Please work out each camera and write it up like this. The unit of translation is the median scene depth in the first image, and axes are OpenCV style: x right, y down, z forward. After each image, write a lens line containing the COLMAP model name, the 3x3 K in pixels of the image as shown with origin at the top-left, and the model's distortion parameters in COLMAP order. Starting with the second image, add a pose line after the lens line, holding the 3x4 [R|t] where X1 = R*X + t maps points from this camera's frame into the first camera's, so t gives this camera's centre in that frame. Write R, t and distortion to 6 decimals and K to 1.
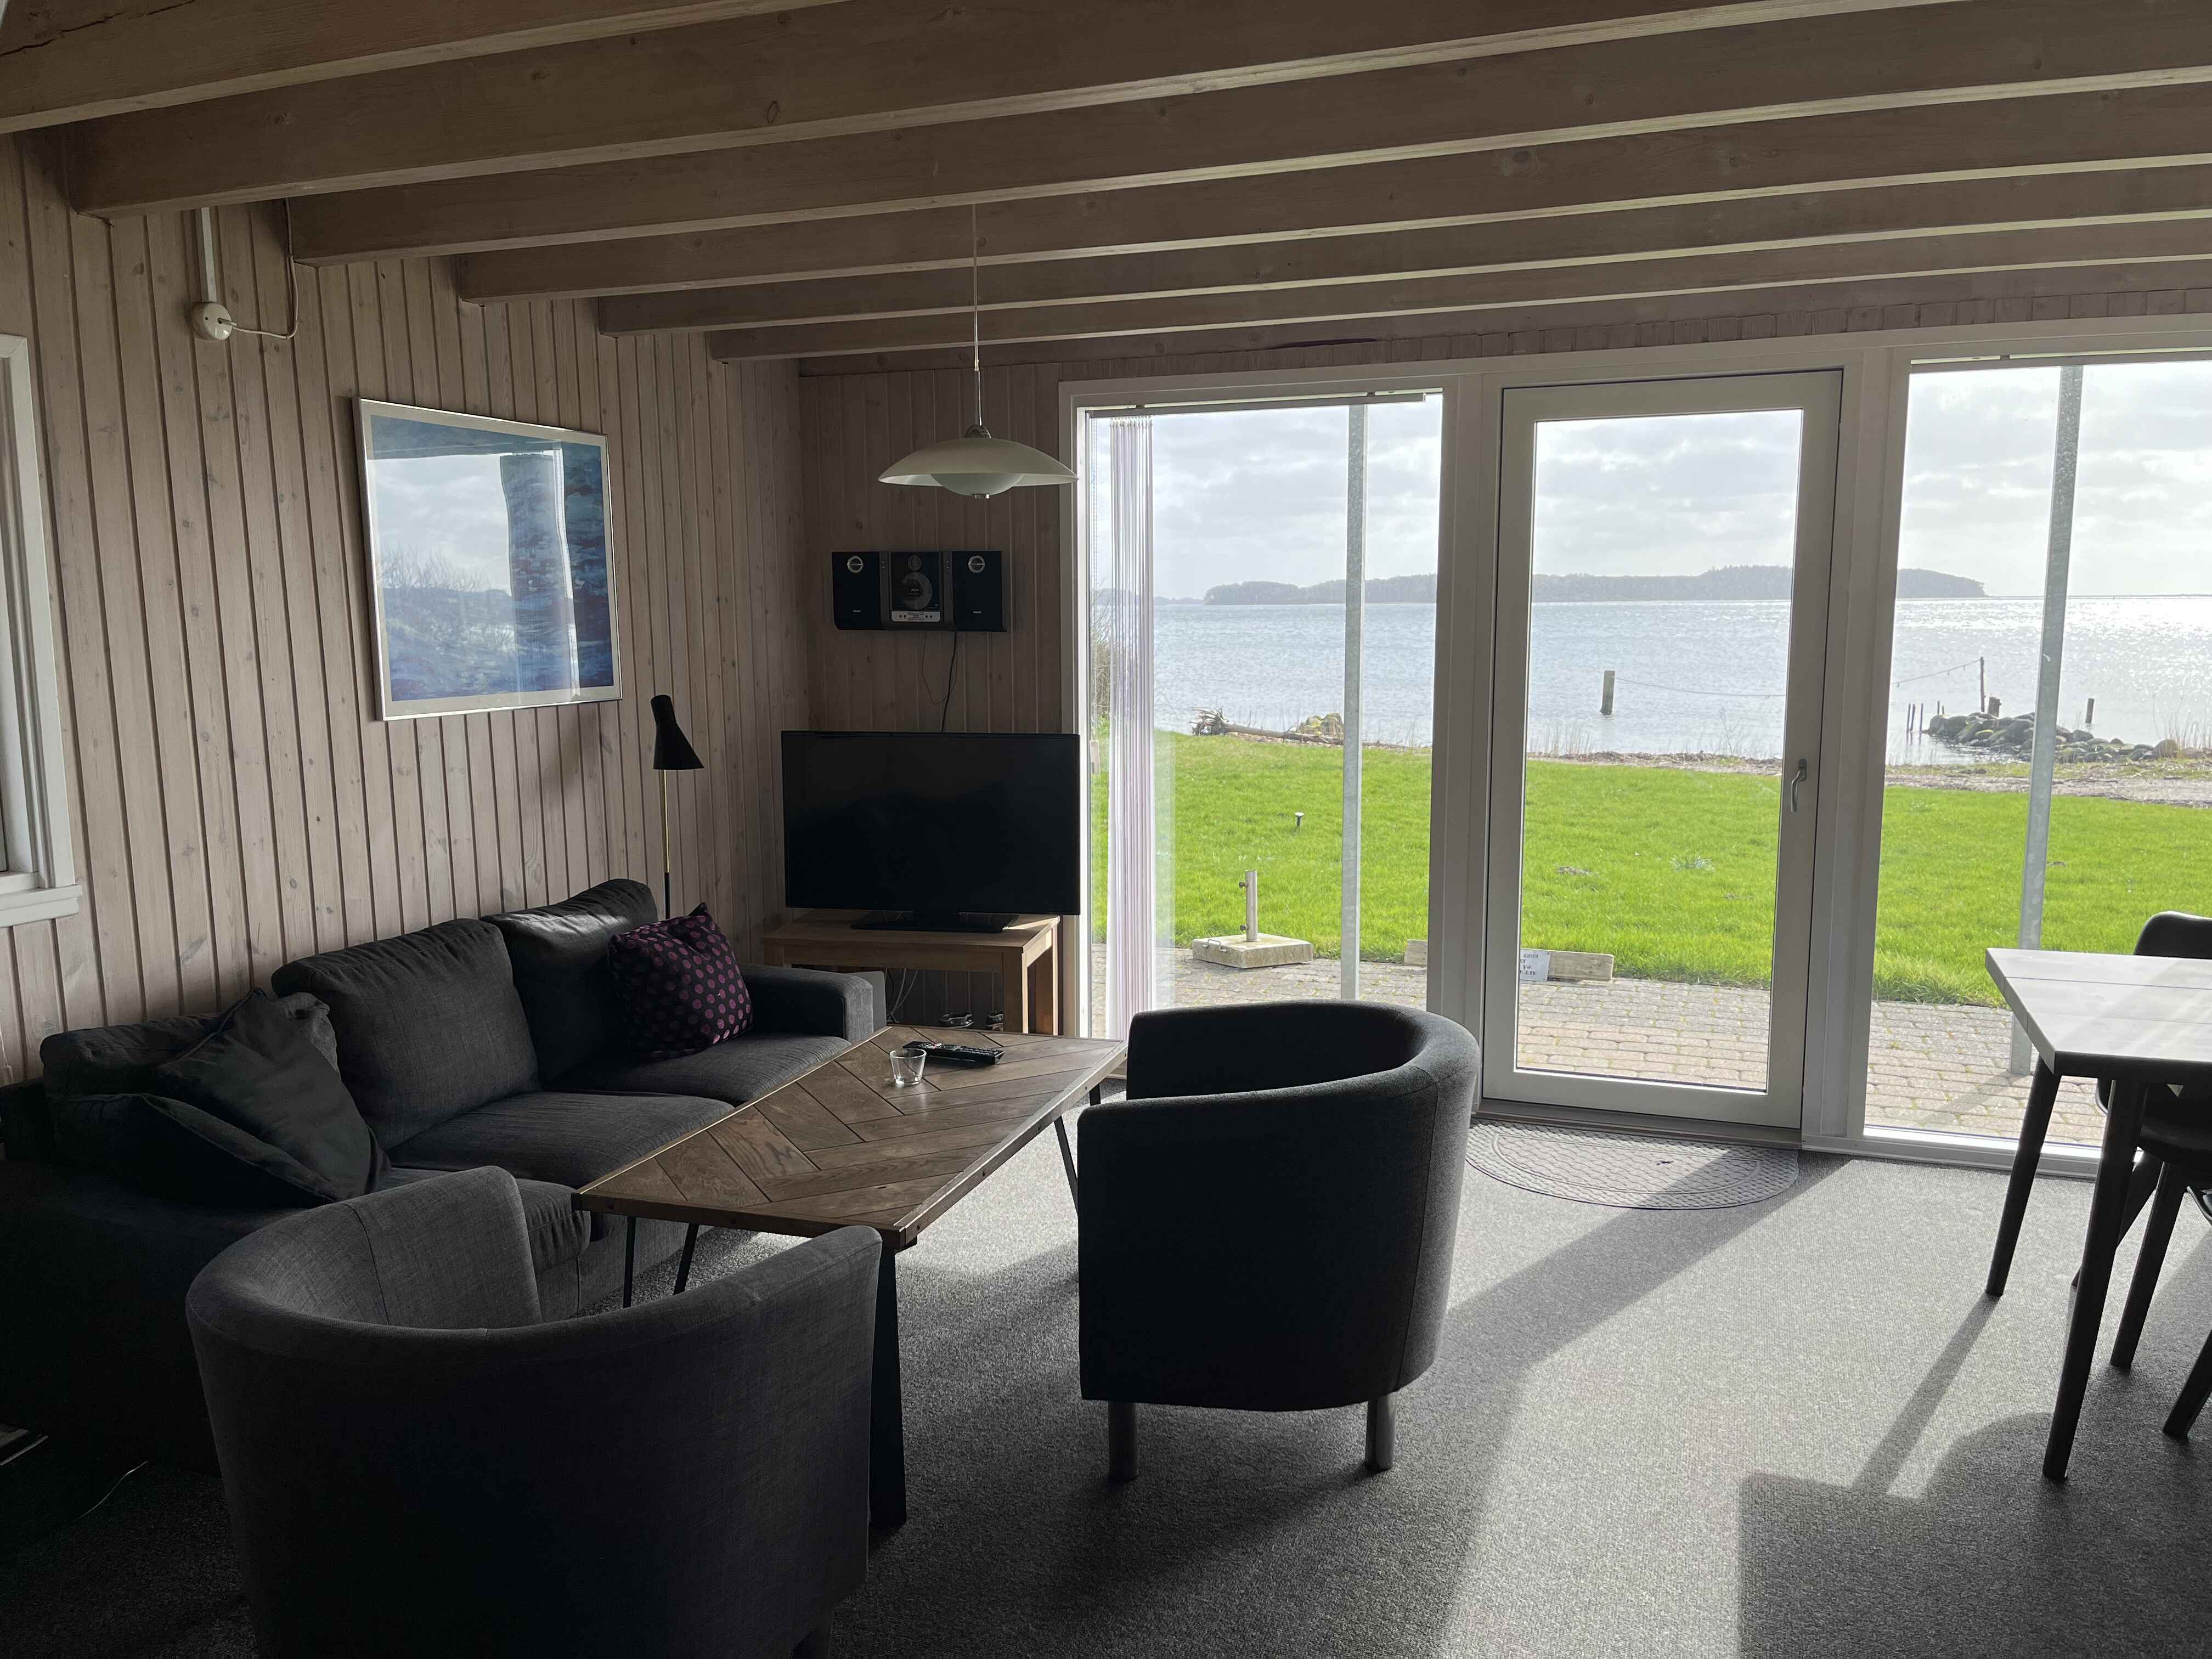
lens RADIAL K [[1662.6, 0, 1118.4], [0, 1662.6, 843.0], [0, 0, 1]] dist [0.064706, -0.089687]
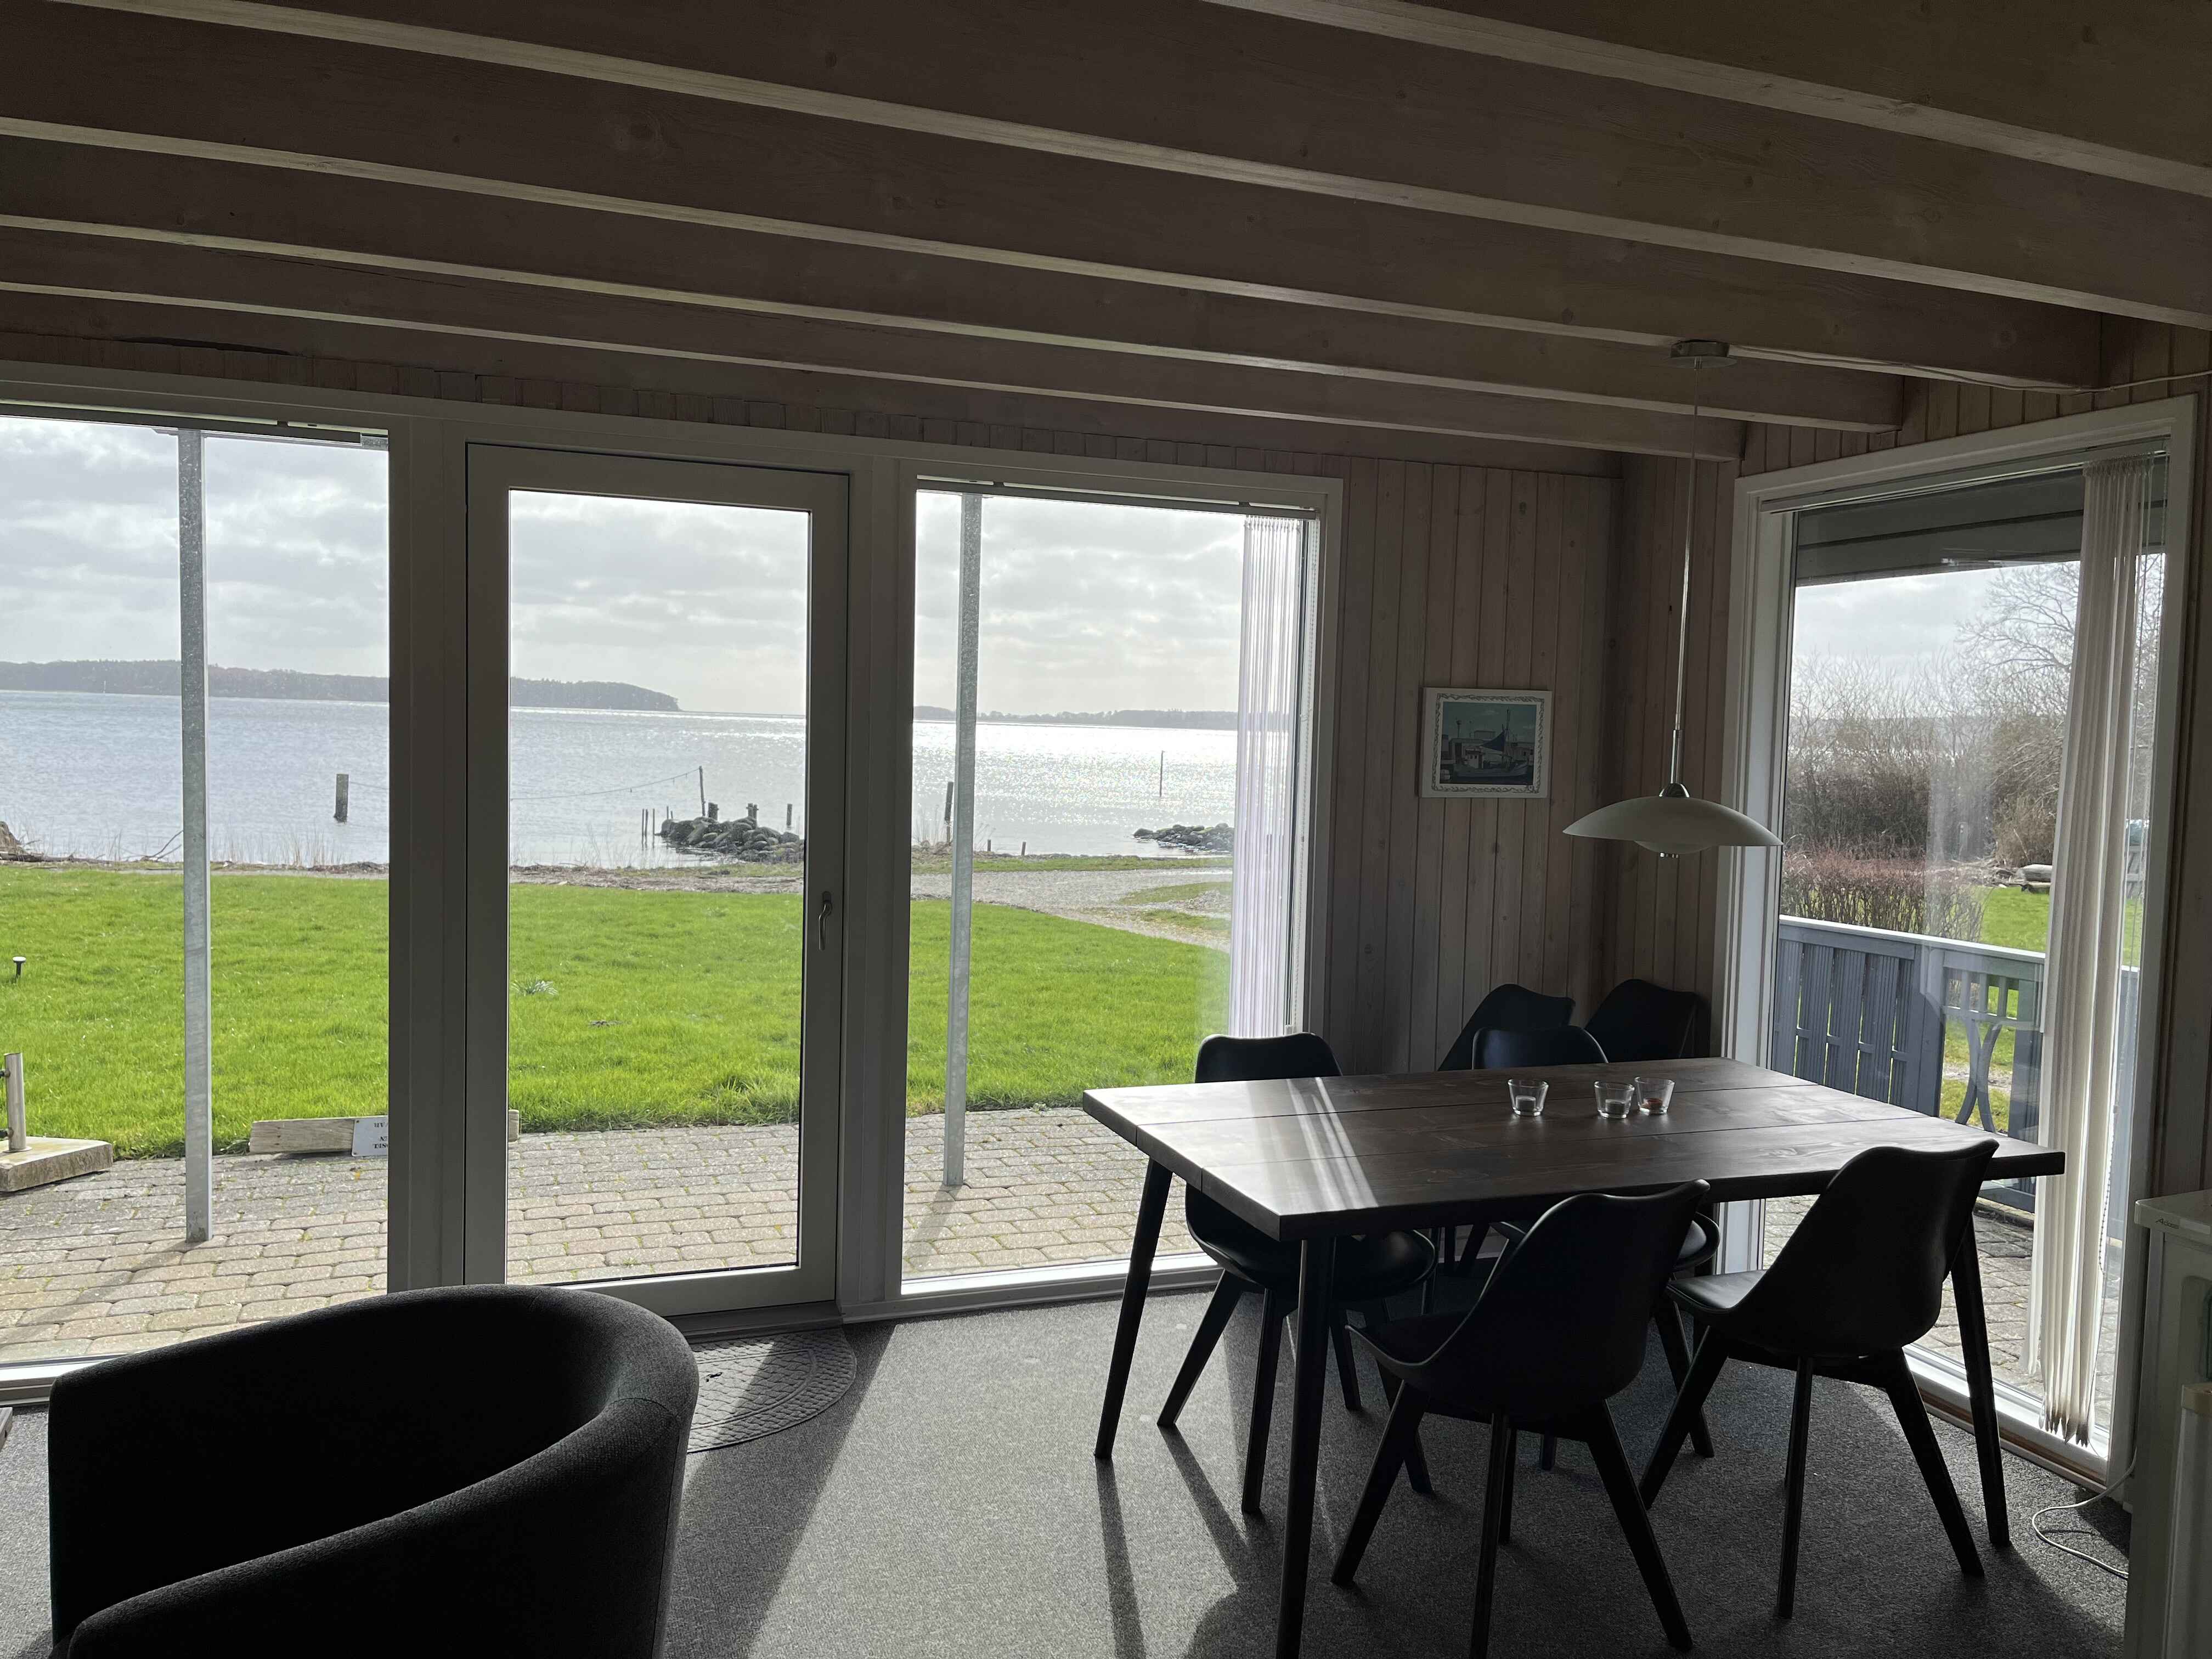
lens RADIAL K [[1662.6, 0, 1118.4], [0, 1662.6, 843.0], [0, 0, 1]] dist [0.064706, -0.089687]
pose [[0.750337, -0.017049, 0.660835, -0.072220], [0.058073, 0.997503, -0.040203, -0.030649], [-0.658499, 0.068542, 0.749453, 0.211829]]
